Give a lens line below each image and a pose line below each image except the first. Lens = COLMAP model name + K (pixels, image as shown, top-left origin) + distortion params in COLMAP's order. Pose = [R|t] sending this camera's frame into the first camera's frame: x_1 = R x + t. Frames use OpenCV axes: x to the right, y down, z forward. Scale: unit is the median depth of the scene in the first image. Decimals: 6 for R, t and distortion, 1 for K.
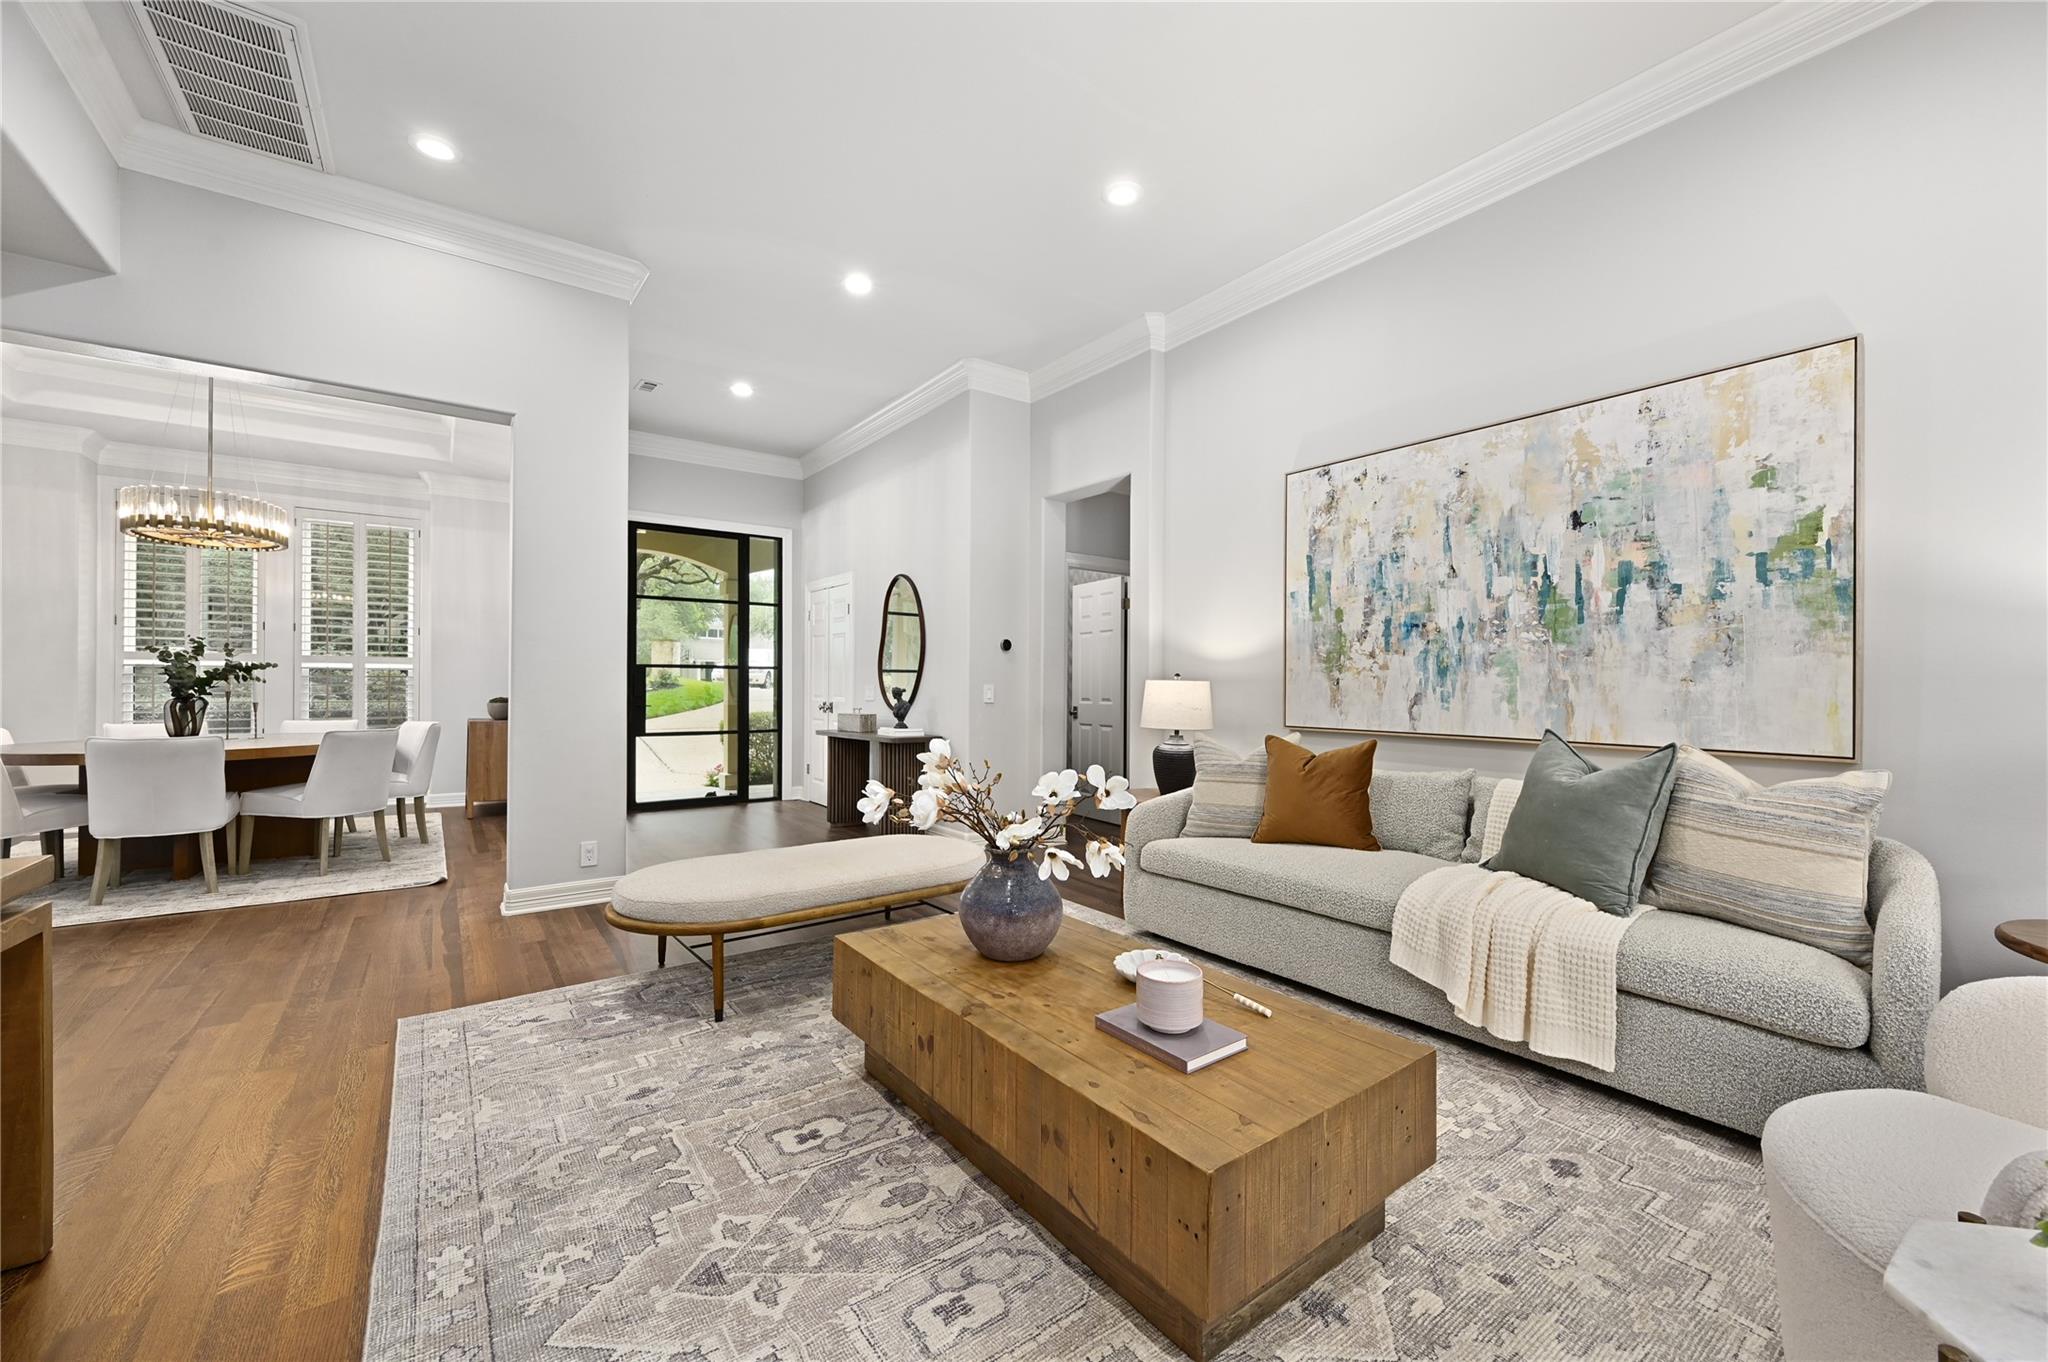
lens RADIAL K [[814.4, 0, 1029.2], [0, 814.4, 686.7], [0, 0, 1]] dist [0.001097, 0.000215]
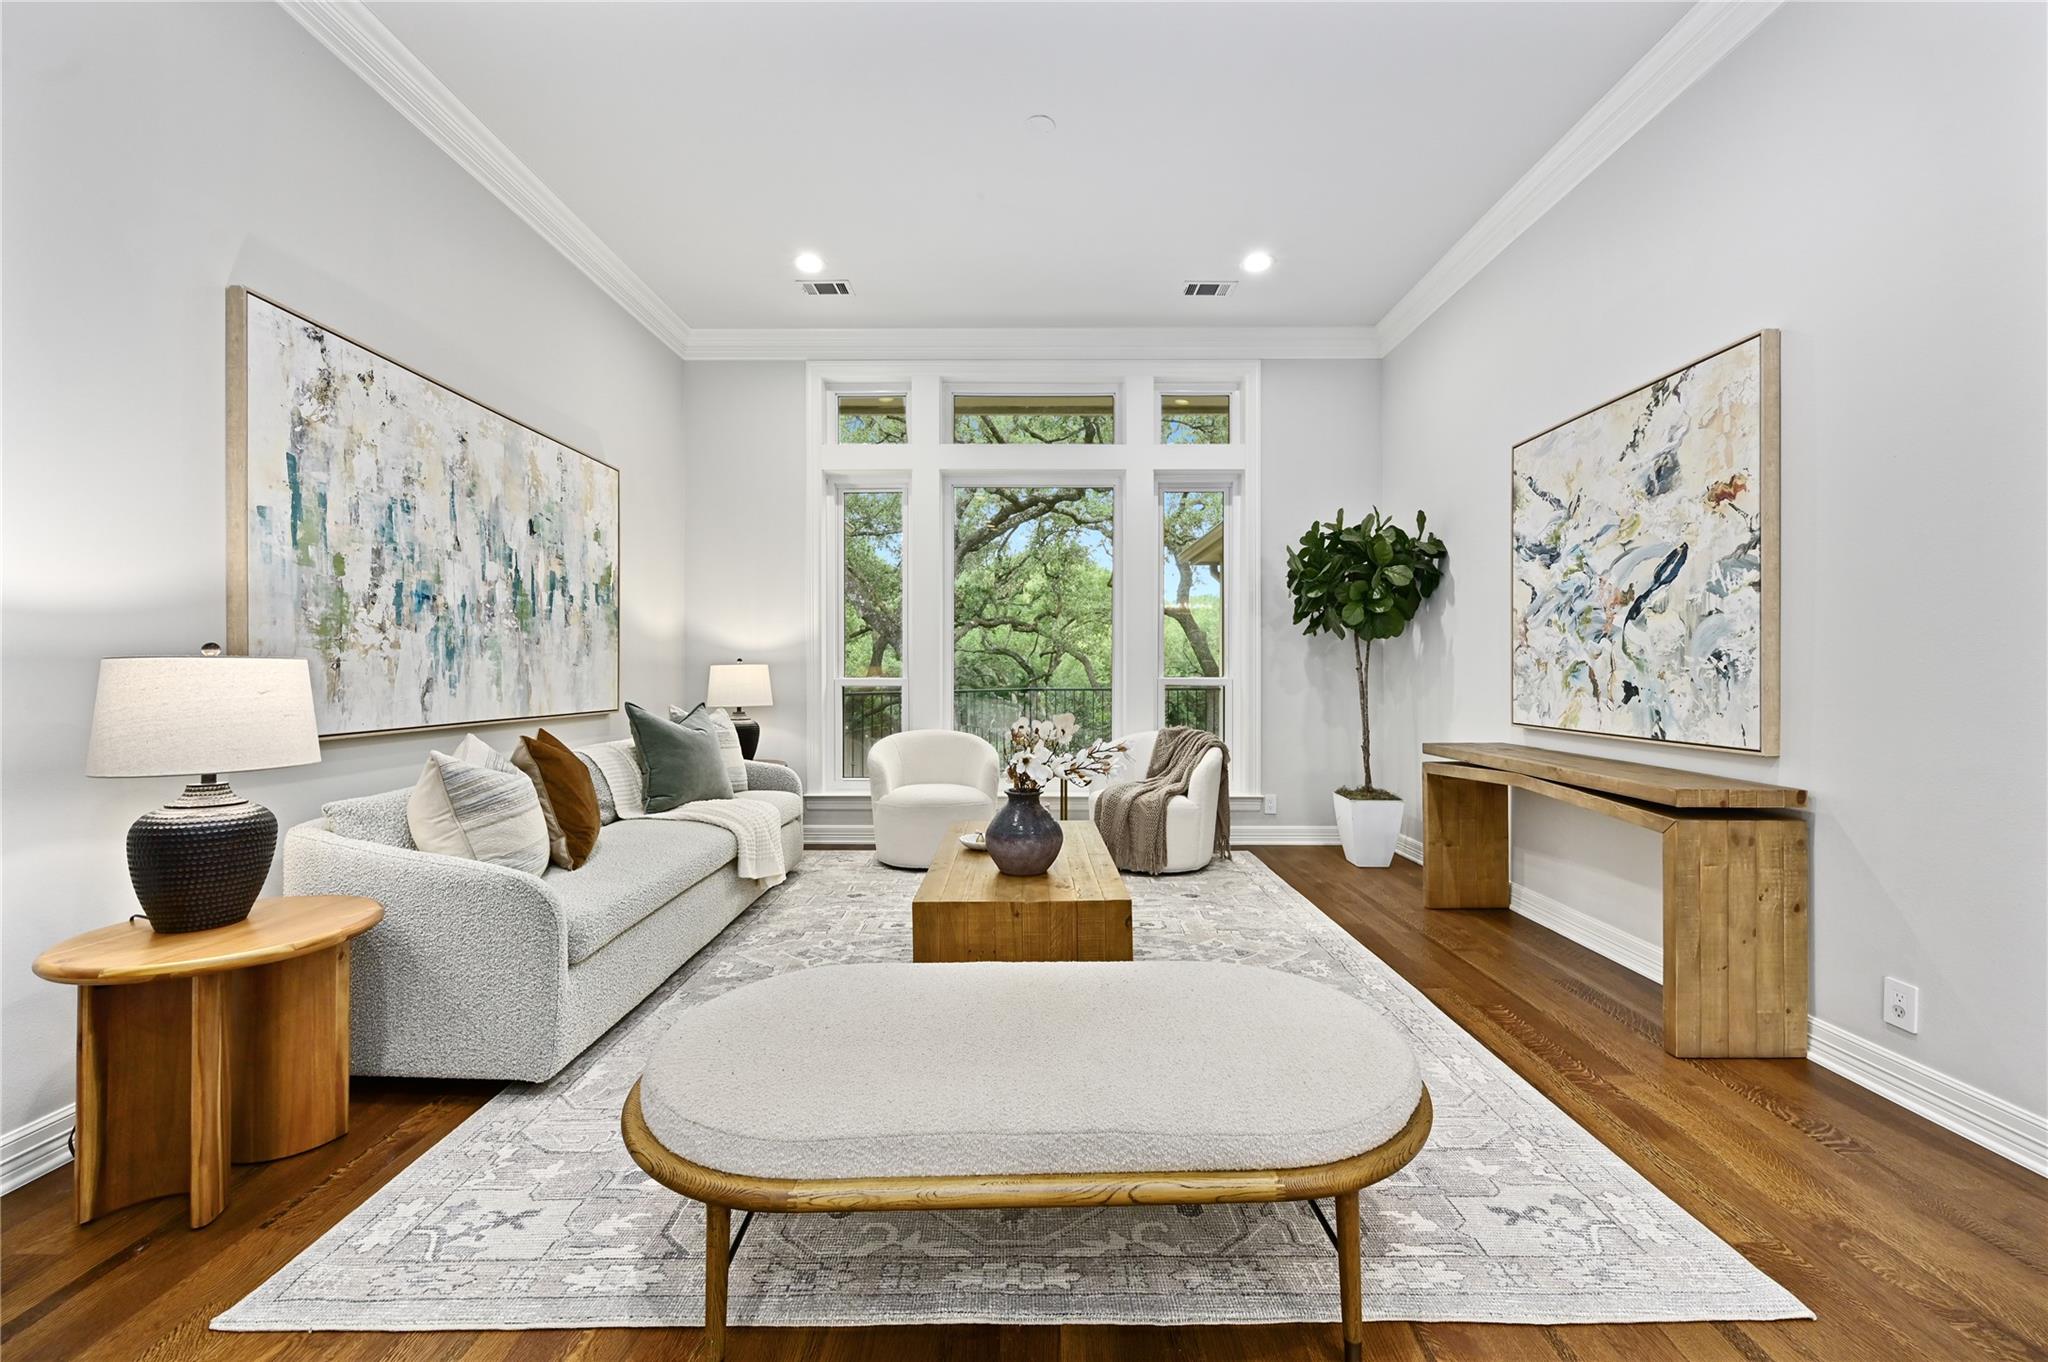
lens RADIAL K [[814.4, 0, 1027.8], [0, 814.4, 668.7], [0, 0, 1]] dist [0.001097, 0.000215]
pose [[-0.805425, -0.003835, 0.592686, -0.526571], [-0.002457, 0.999992, 0.003132, -0.006154], [-0.592693, 0.001066, -0.805428, 1.338078]]
